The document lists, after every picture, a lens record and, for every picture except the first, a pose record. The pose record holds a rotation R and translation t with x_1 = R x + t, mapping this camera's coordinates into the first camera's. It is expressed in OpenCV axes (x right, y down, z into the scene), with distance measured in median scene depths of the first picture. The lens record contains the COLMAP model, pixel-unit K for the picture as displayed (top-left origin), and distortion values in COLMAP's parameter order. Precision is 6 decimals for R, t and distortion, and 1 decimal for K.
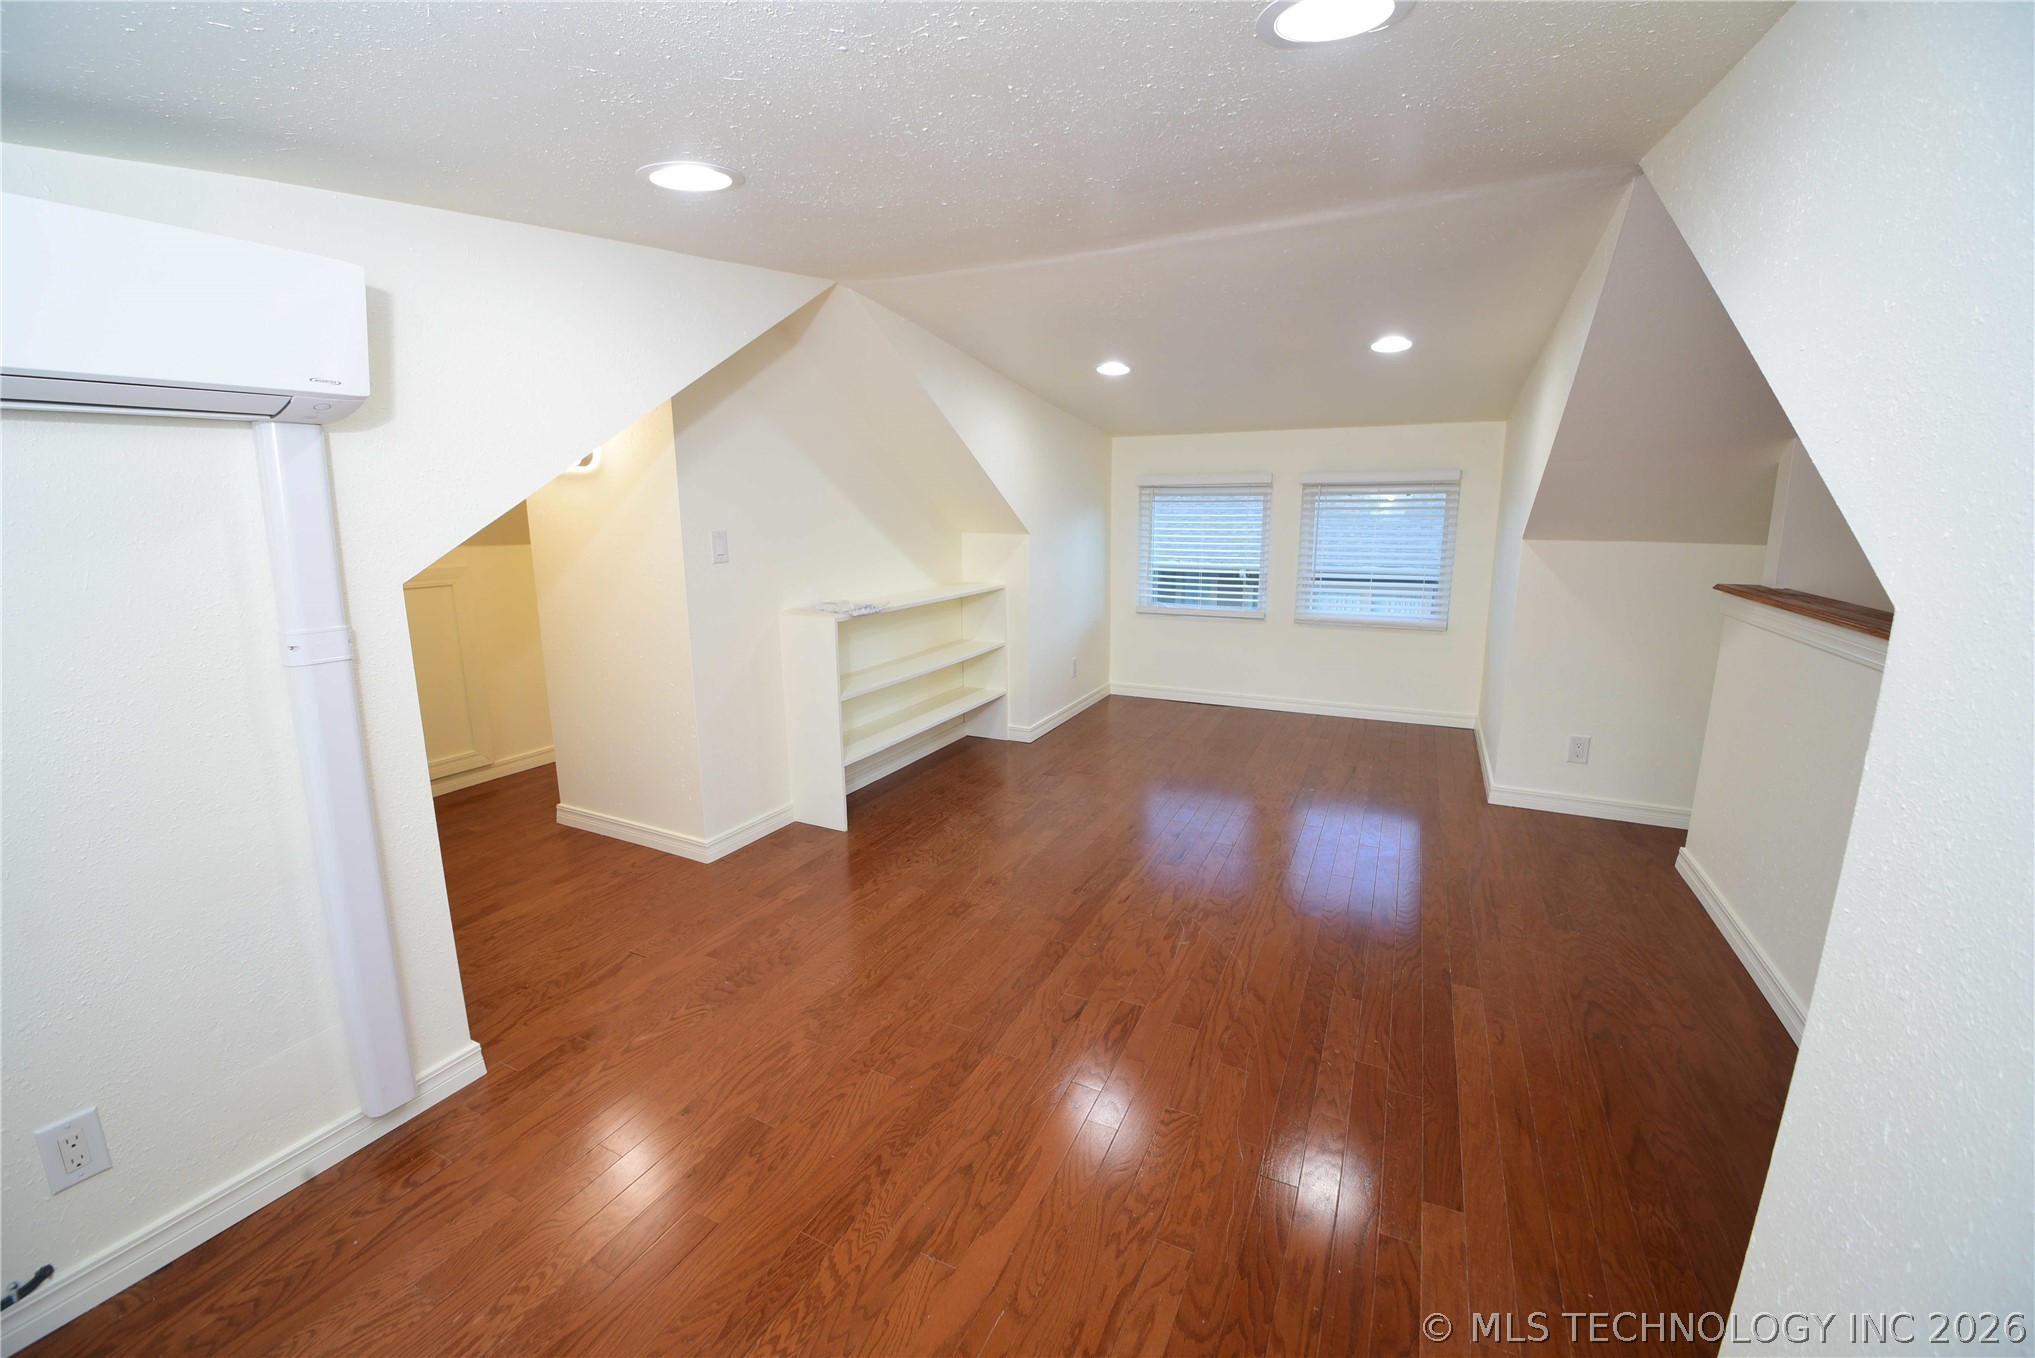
lens RADIAL K [[815.4, 0, 1004.6], [0, 815.4, 670.8], [0, 0, 1]] dist [-0.034559, -0.001950]
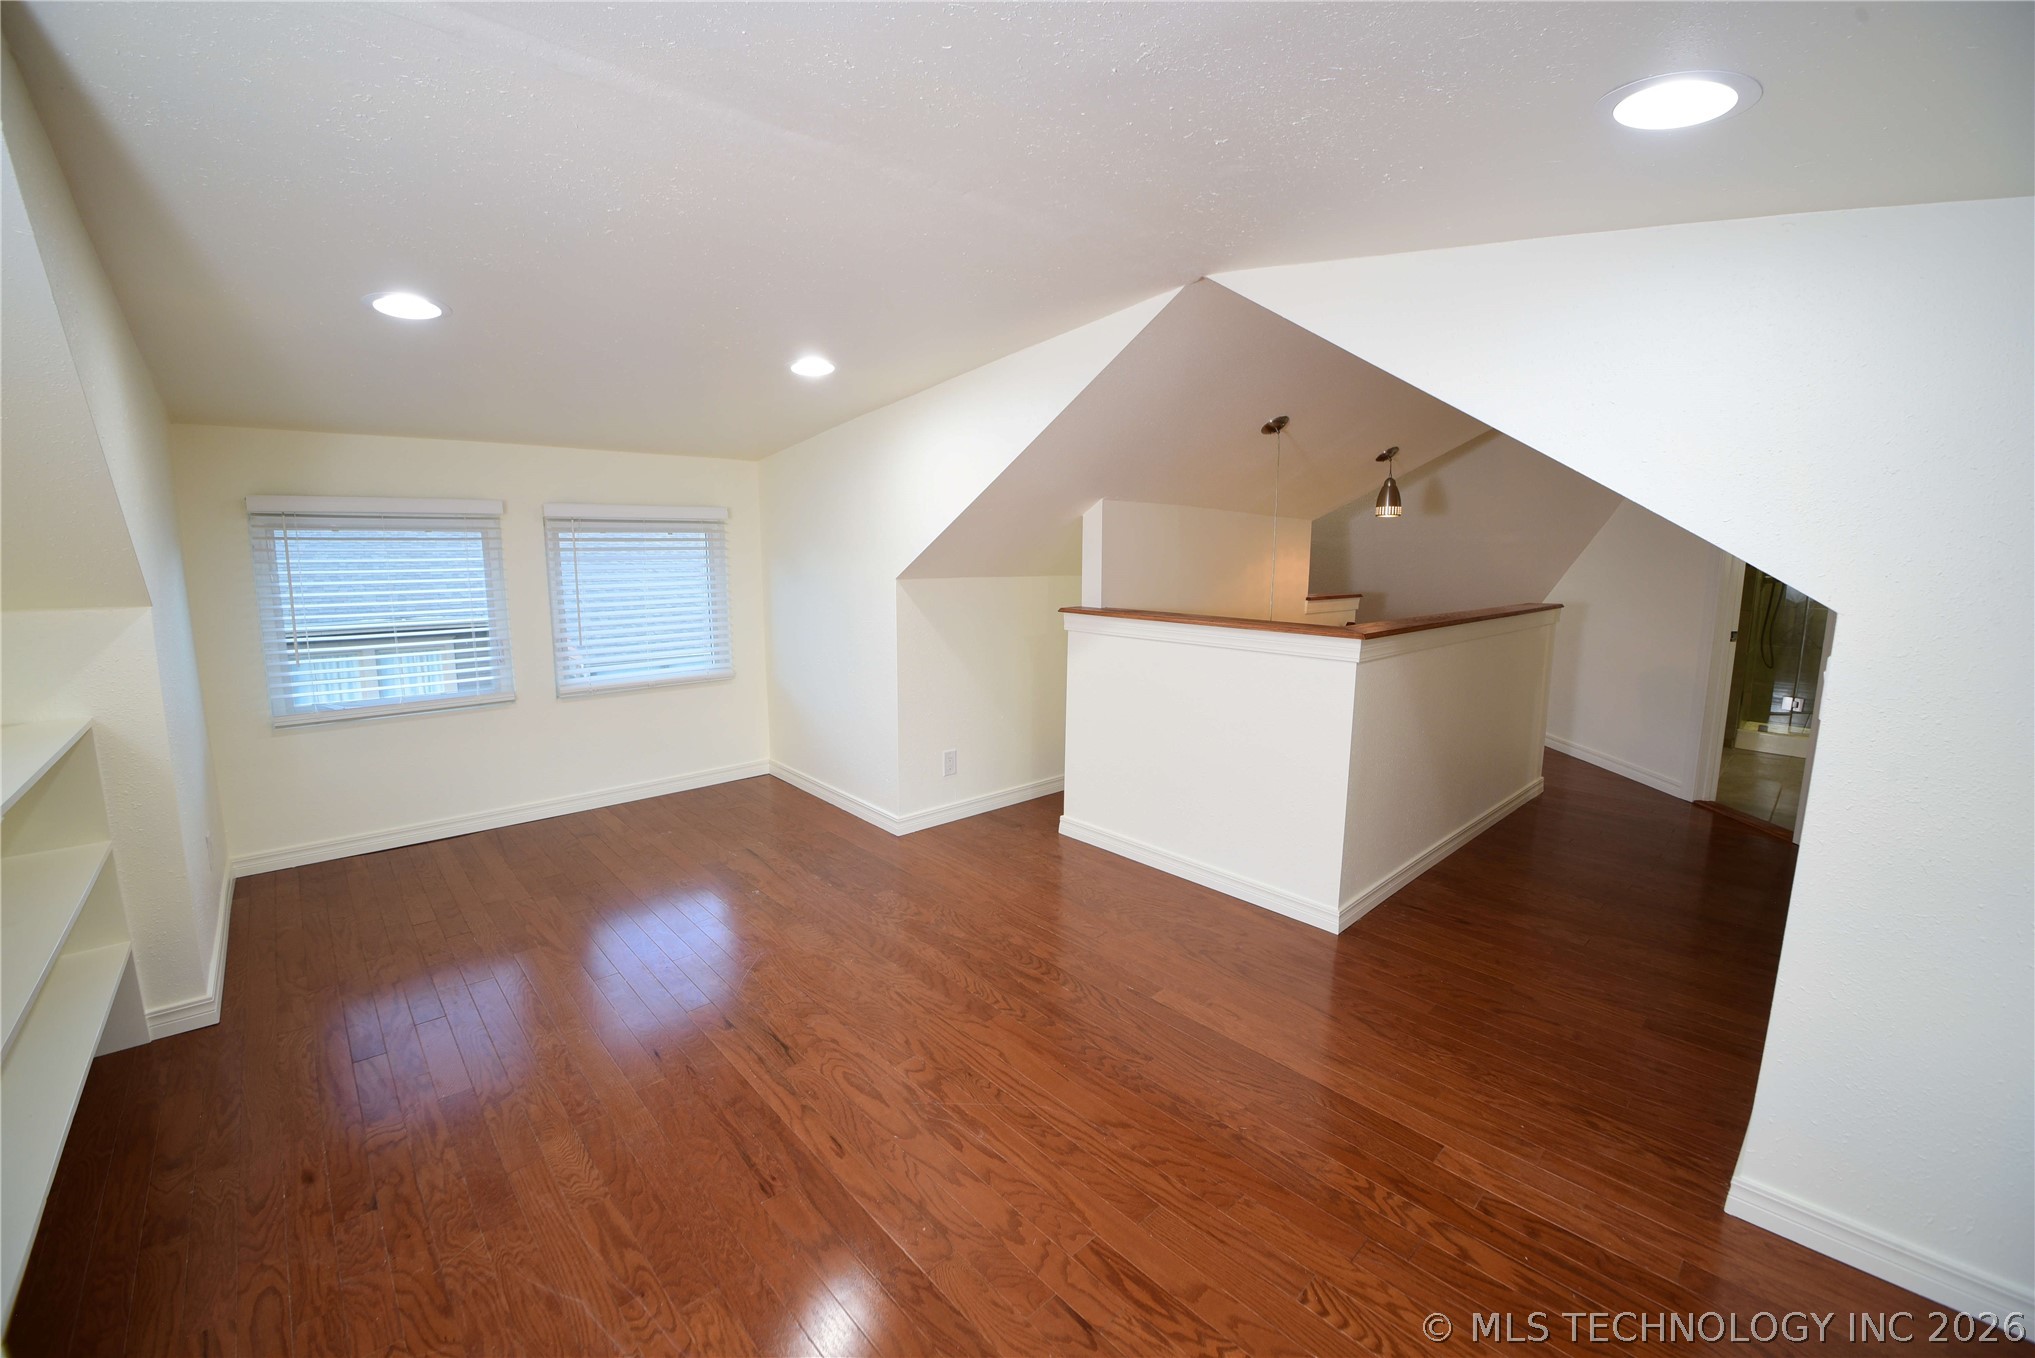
lens RADIAL K [[815.4, 0, 1016.0], [0, 815.4, 678.8], [0, 0, 1]] dist [-0.034559, -0.001950]
pose [[0.335492, -0.142687, 0.931174, -0.273891], [0.175620, 0.980607, 0.086988, -0.092167], [-0.925528, 0.134349, 0.354044, 0.454891]]
